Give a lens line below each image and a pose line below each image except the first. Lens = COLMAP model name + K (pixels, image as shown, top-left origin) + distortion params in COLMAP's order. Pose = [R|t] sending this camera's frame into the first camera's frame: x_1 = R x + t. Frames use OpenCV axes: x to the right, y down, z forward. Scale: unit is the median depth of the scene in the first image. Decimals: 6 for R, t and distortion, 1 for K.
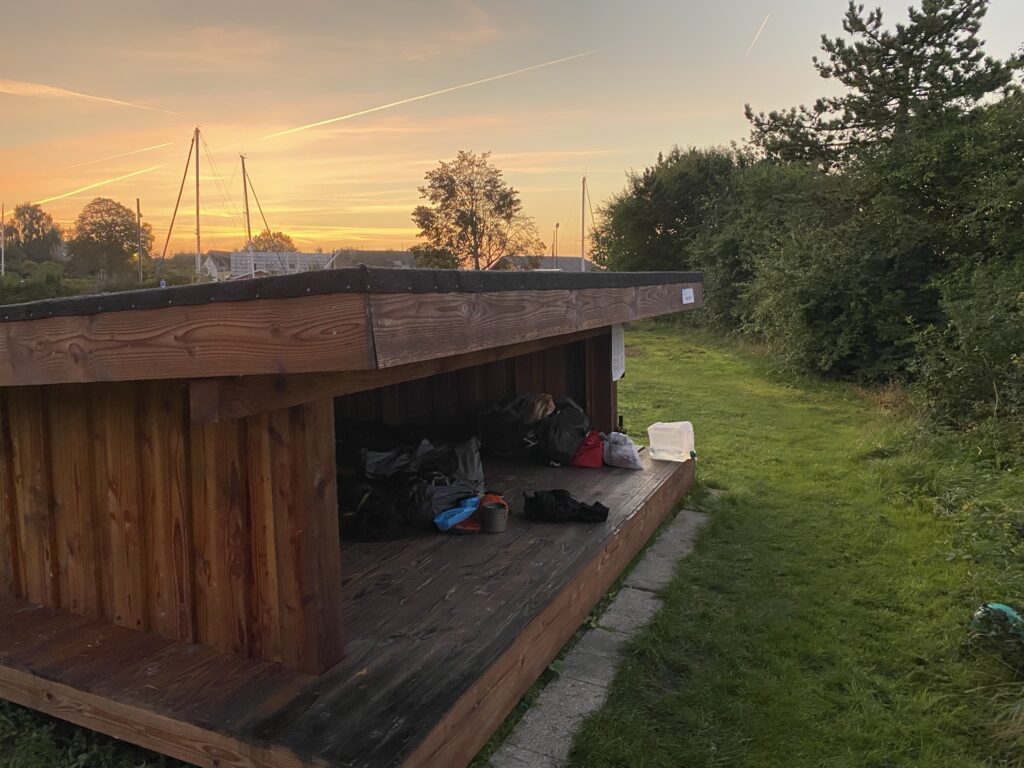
lens RADIAL K [[790.3, 0, 512.0], [0, 790.3, 384.0], [0, 0, 1]] dist [-0.000873, -0.007974]
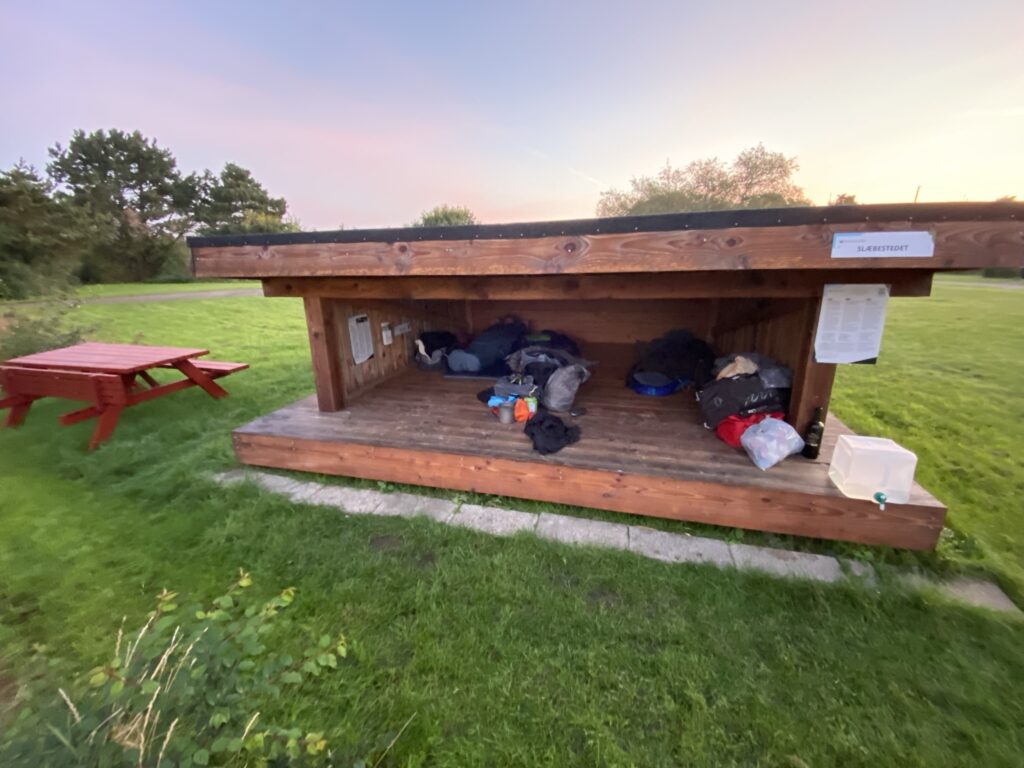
lens RADIAL K [[408.9, 0, 512.0], [0, 408.9, 384.0], [0, 0, 1]] dist [-0.000739, -0.000049]
pose [[0.135991, 0.273320, -0.952262, 0.300363], [-0.116499, 0.958934, 0.258598, -0.032945], [0.983837, 0.075771, 0.162248, 0.397703]]
